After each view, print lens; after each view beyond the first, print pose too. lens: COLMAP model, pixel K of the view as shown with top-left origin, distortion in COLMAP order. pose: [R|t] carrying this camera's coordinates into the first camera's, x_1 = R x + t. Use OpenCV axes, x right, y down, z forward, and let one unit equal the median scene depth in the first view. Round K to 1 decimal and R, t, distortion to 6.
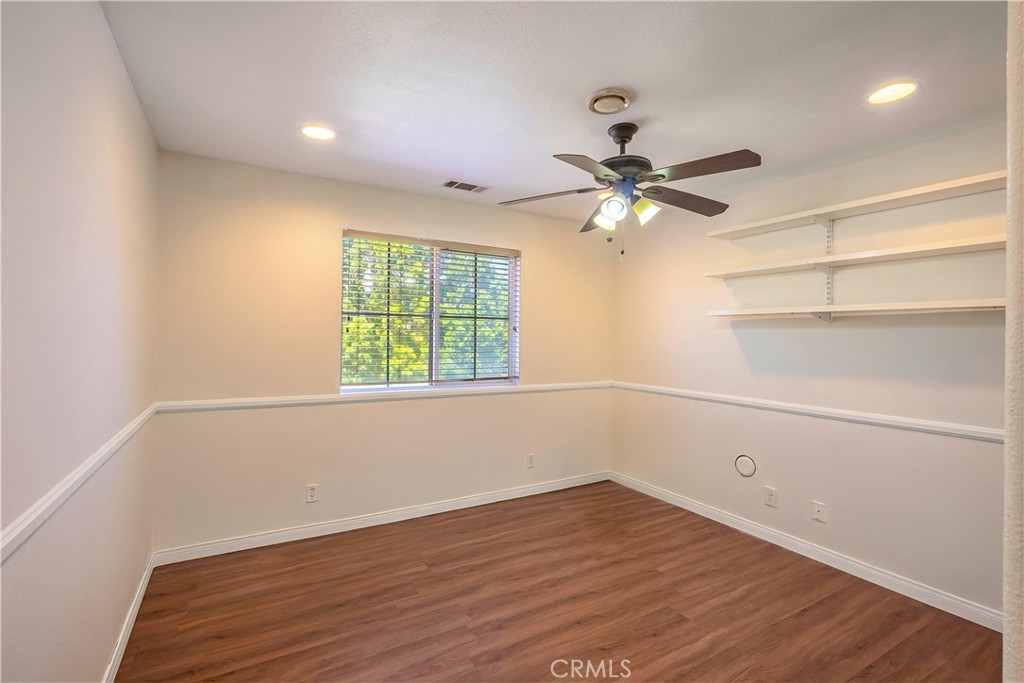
lens RADIAL K [[465.9, 0, 510.6], [0, 465.9, 340.9], [0, 0, 1]] dist [-0.006926, 0.003012]
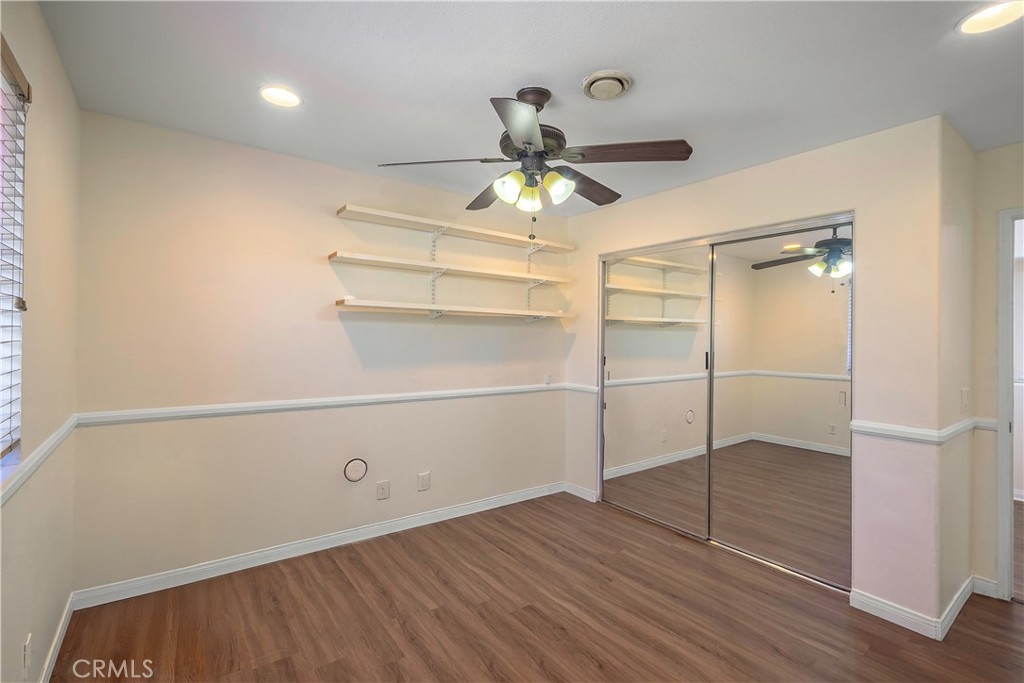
lens RADIAL K [[465.9, 0, 510.4], [0, 465.9, 339.1], [0, 0, 1]] dist [-0.006926, 0.003012]
pose [[-0.105093, -0.022453, 0.994209, -0.530444], [-0.012735, 0.999693, 0.021231, -0.016888], [-0.994381, -0.010430, -0.105347, 0.962829]]
